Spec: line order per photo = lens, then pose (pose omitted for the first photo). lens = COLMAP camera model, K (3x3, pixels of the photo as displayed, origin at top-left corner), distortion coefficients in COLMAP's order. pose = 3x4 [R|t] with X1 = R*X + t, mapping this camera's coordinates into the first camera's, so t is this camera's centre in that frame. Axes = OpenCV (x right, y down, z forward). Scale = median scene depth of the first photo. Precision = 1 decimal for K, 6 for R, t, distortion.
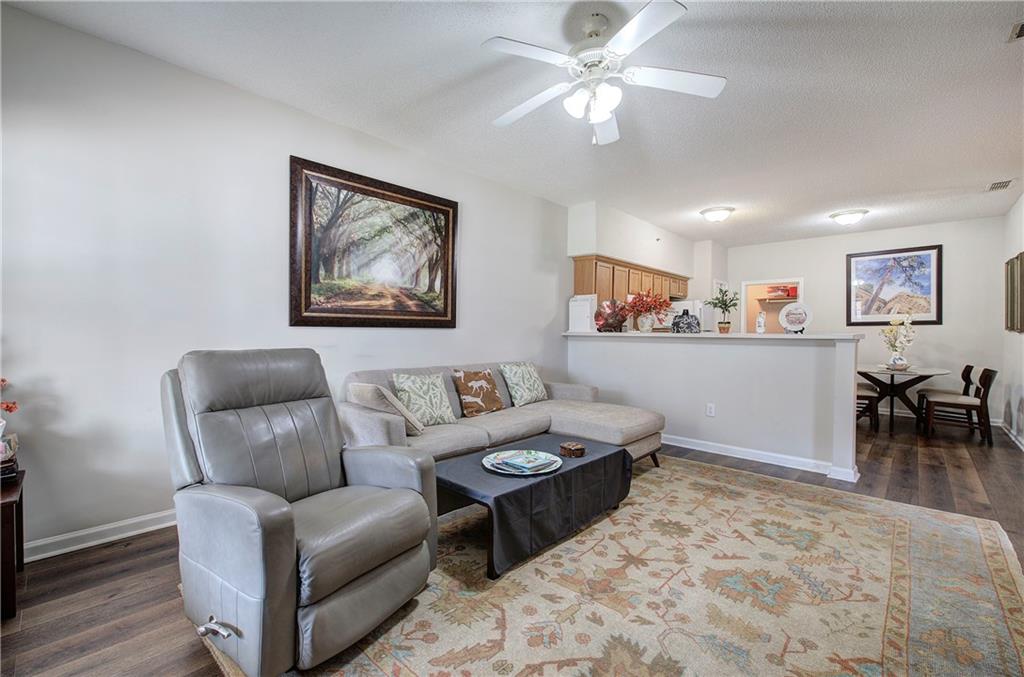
lens RADIAL K [[441.0, 0, 512.0], [0, 441.0, 338.5], [0, 0, 1]] dist [-0.003176, -0.000179]
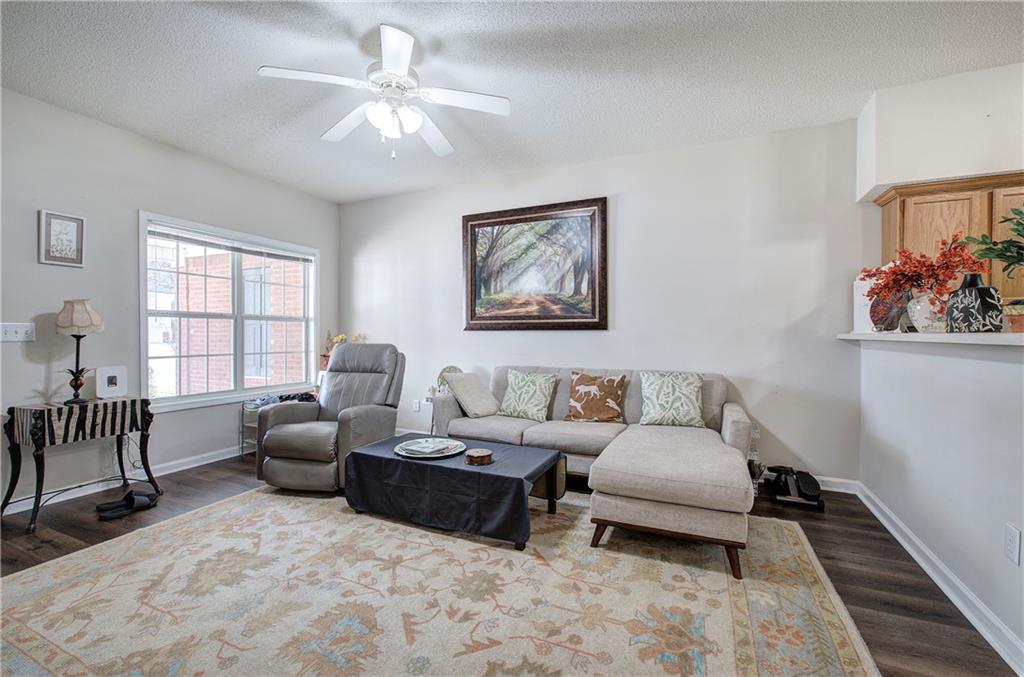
lens RADIAL K [[441.0, 0, 512.0], [0, 441.0, 338.5], [0, 0, 1]] dist [-0.003176, -0.000179]
pose [[0.303648, 0.003043, -0.952779, 0.862133], [-0.016153, 0.999868, -0.001955, 0.000003], [0.952647, 0.015984, 0.303657, 0.633064]]
